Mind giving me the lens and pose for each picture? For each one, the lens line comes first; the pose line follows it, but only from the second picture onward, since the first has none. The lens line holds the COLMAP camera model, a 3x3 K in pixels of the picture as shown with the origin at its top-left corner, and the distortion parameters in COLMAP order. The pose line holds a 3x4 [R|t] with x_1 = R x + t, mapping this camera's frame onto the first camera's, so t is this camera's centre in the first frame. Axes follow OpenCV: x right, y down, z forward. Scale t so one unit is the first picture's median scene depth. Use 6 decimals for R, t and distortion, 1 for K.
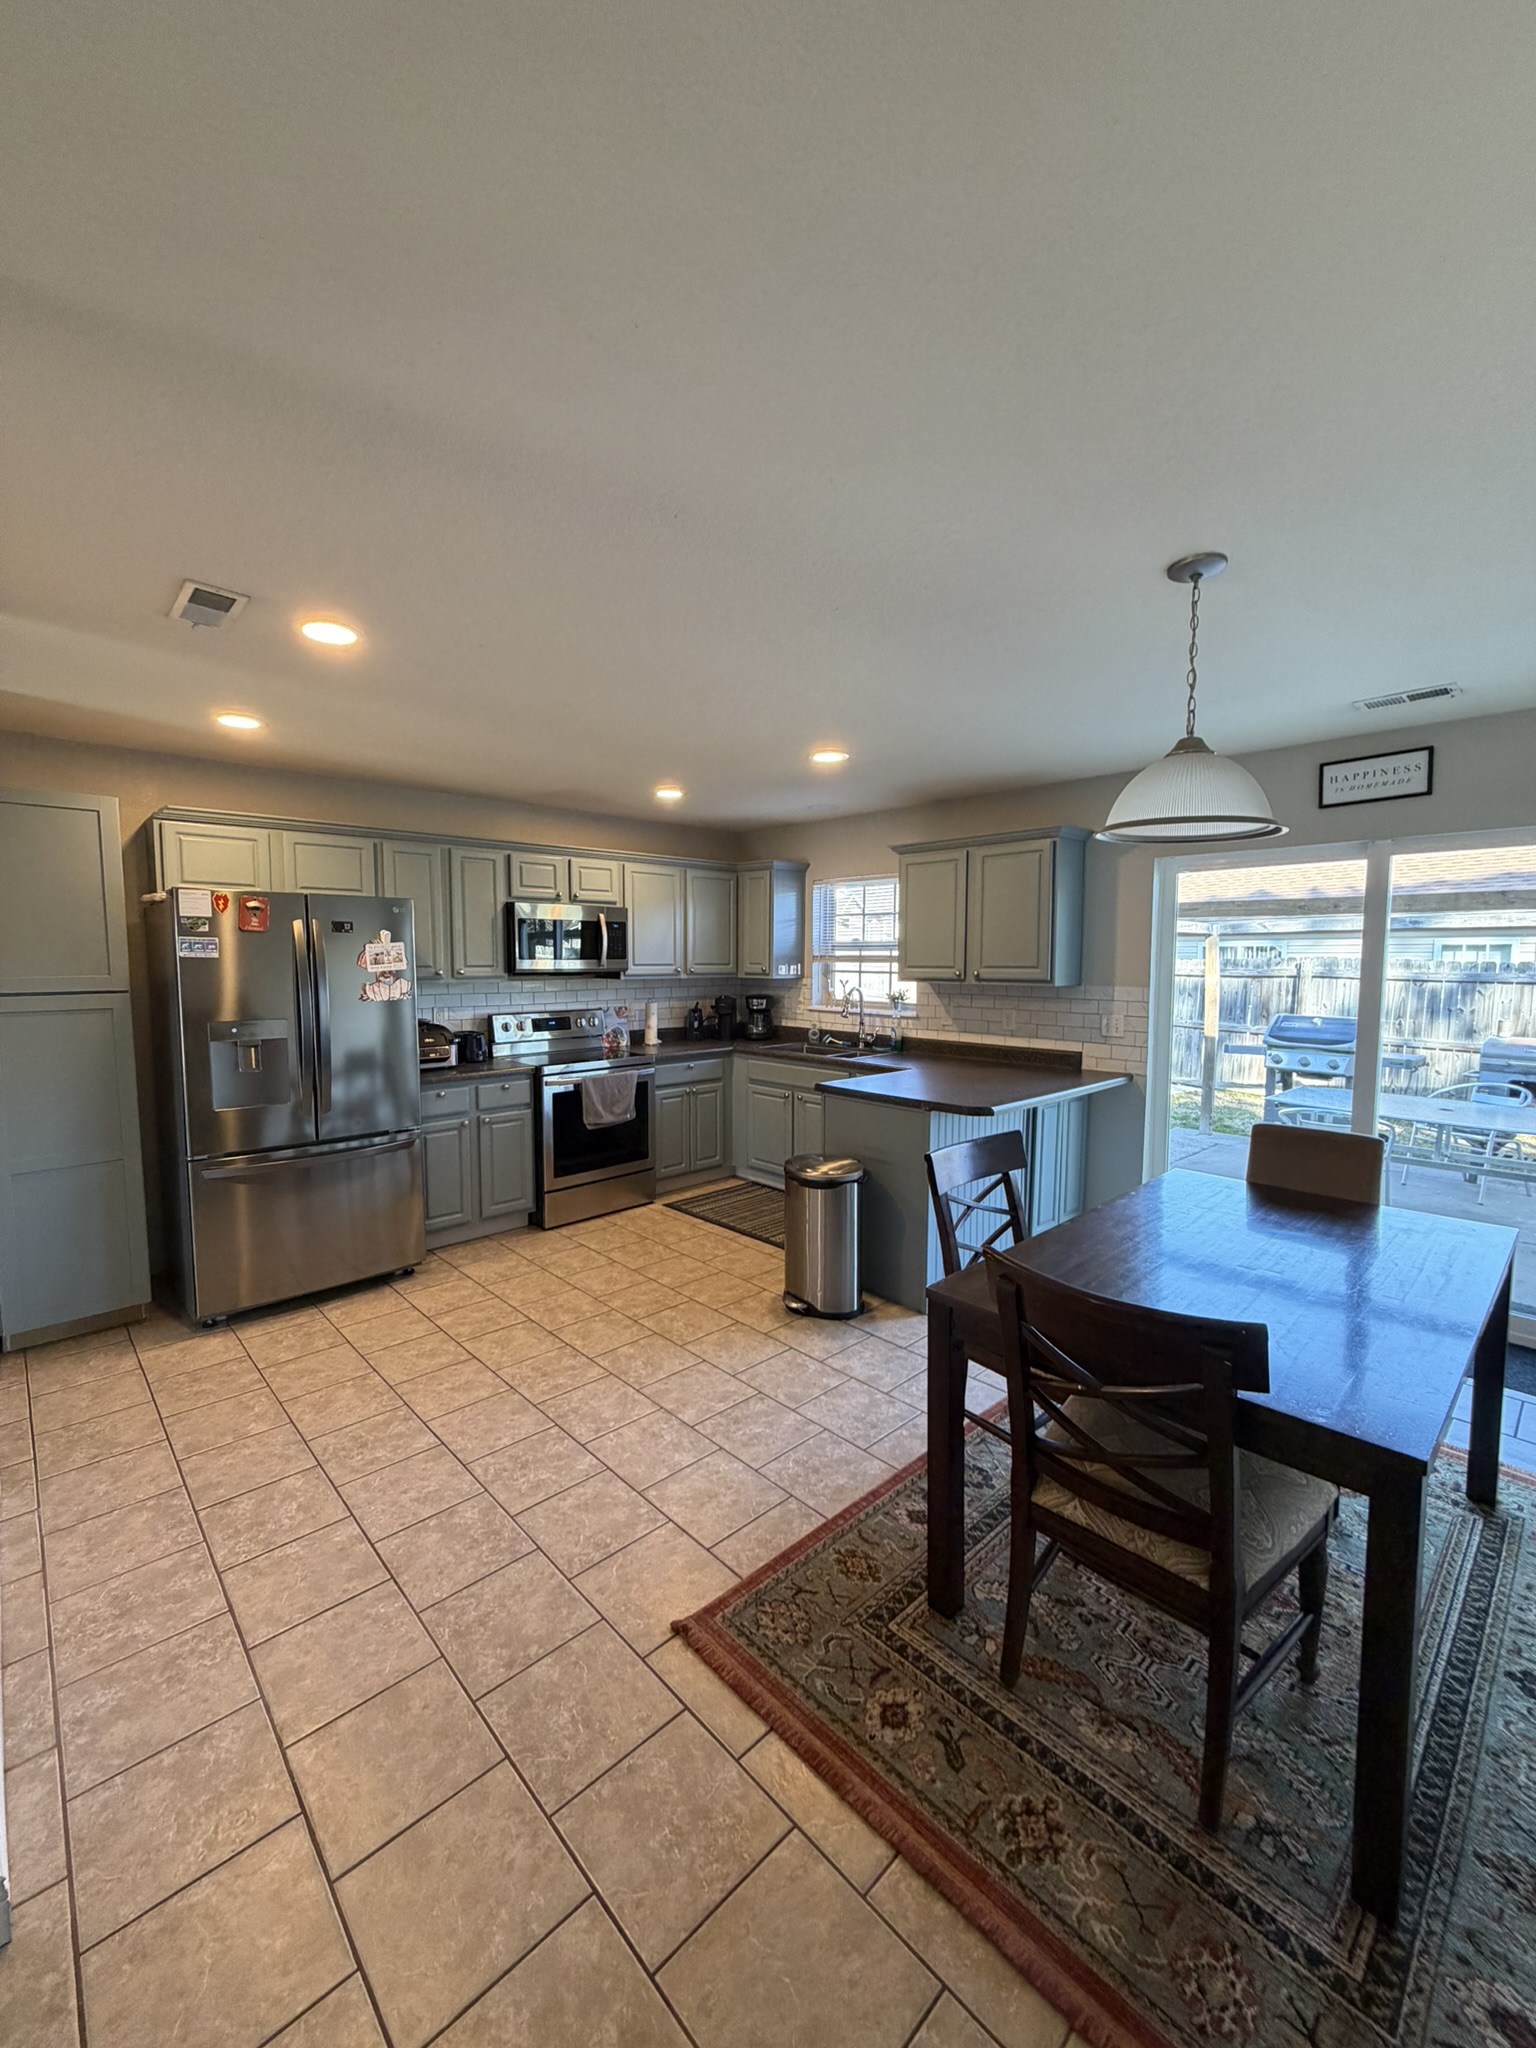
lens RADIAL K [[820.0, 0, 770.3], [0, 820.0, 1025.1], [0, 0, 1]] dist [0.000045, 0.000171]
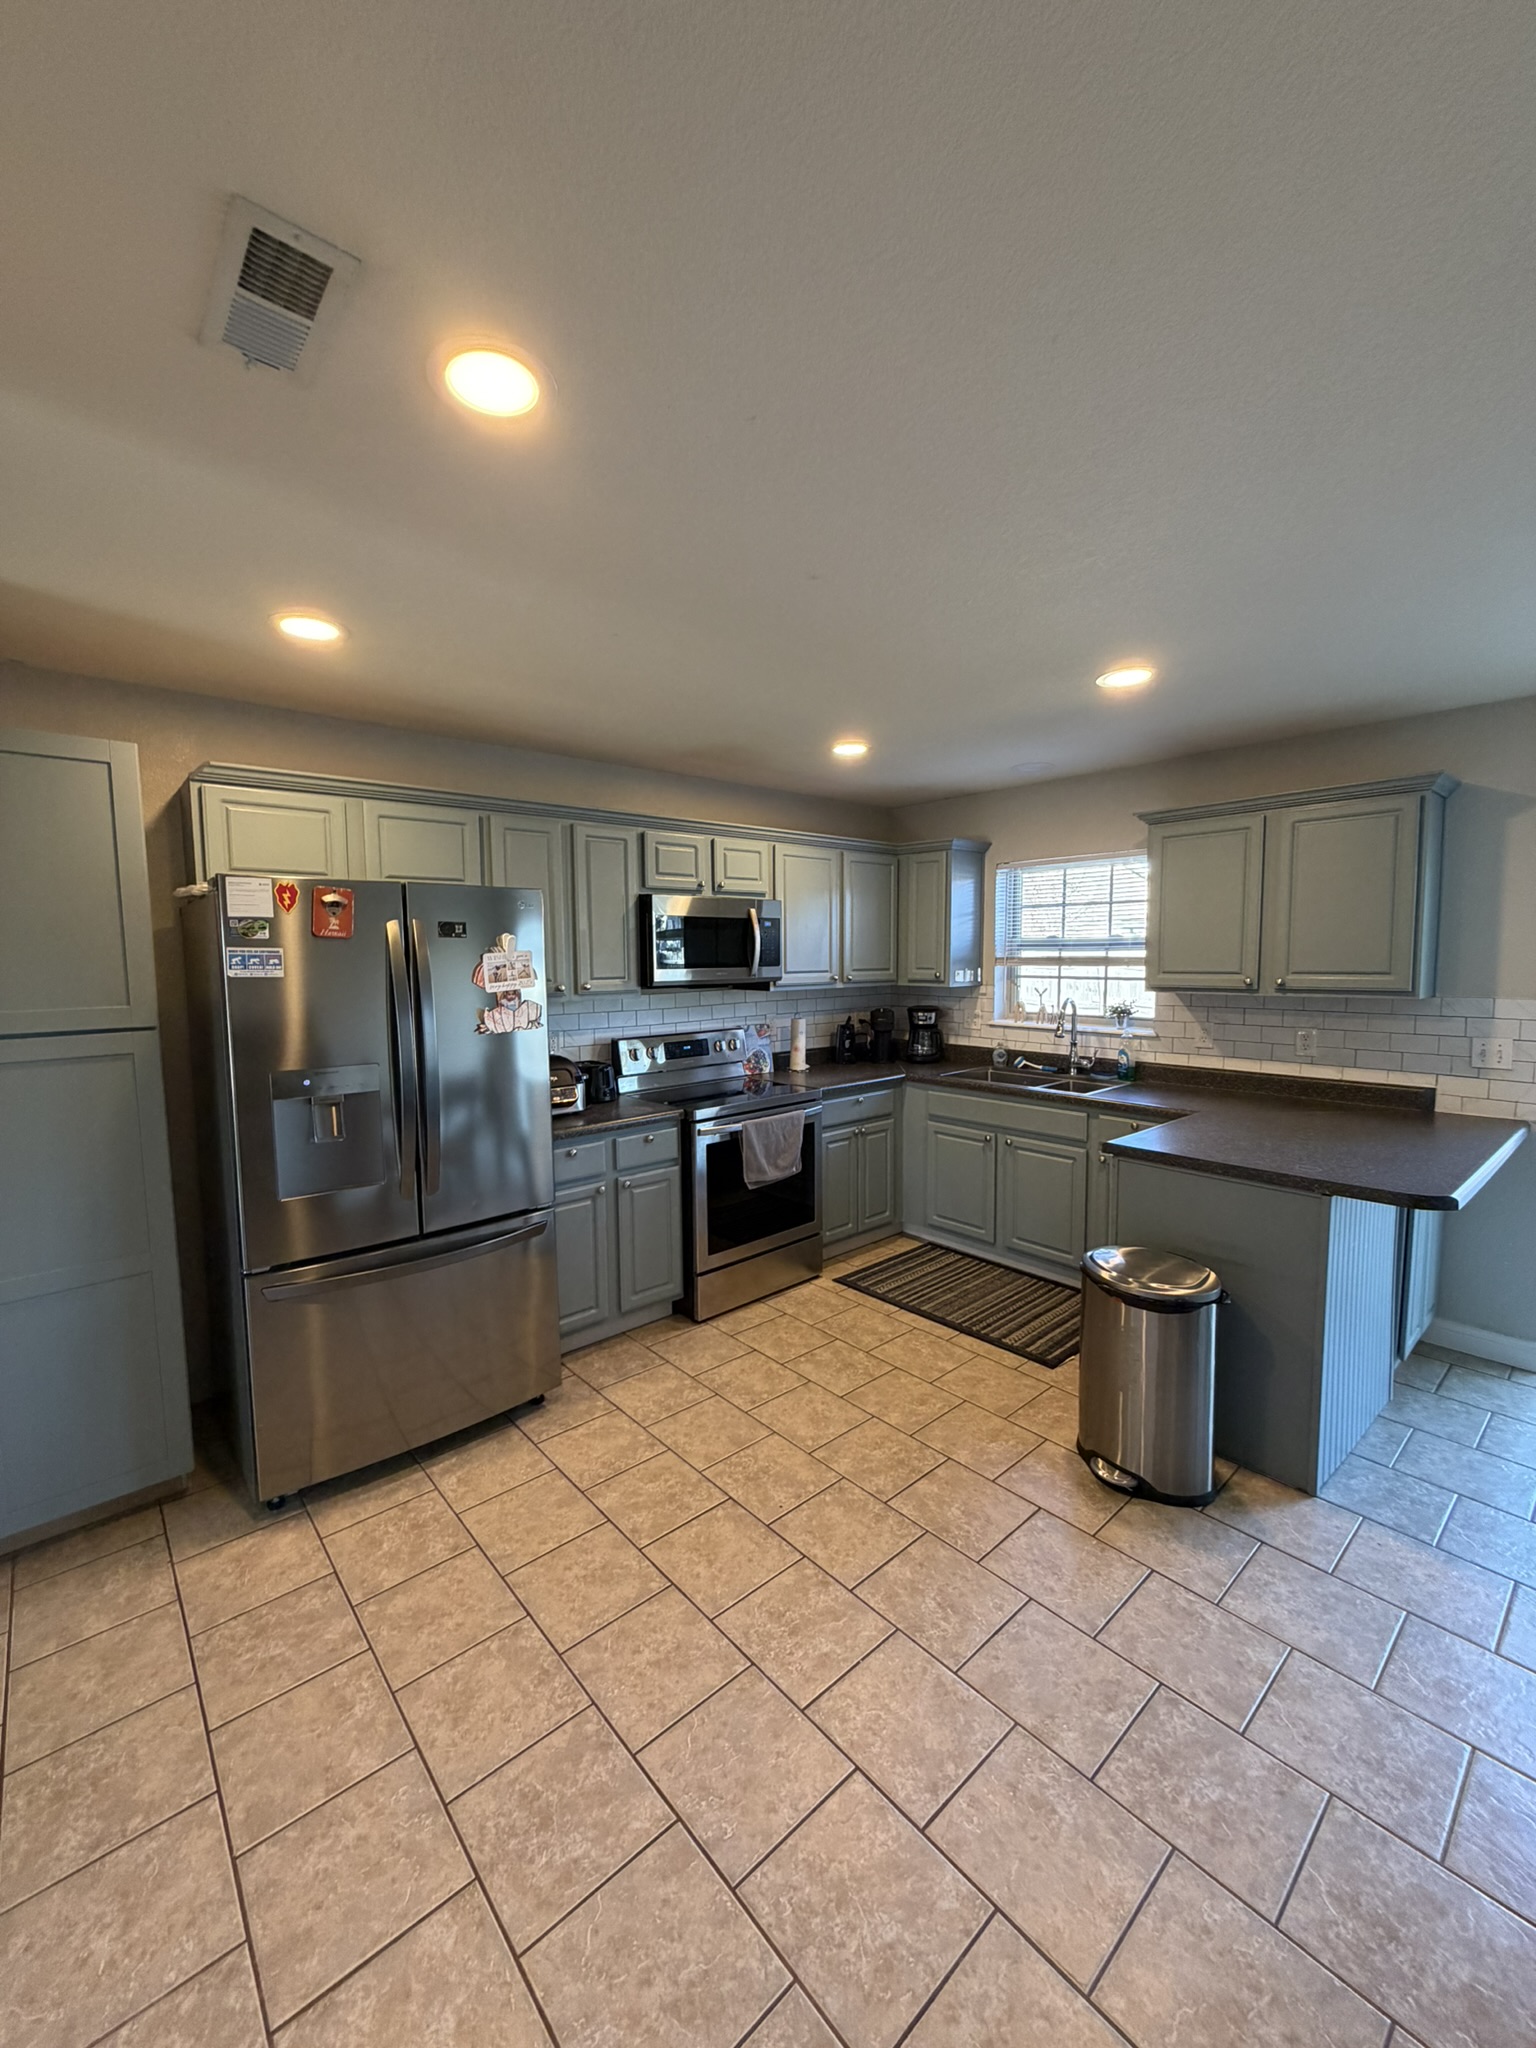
lens RADIAL K [[820.0, 0, 770.2], [0, 820.0, 1026.5], [0, 0, 1]] dist [0.000045, 0.000171]
pose [[0.999120, -0.008528, -0.041066, -0.200652], [0.008738, 0.999950, 0.004937, -0.034407], [0.041021, -0.005291, 0.999144, 0.279165]]
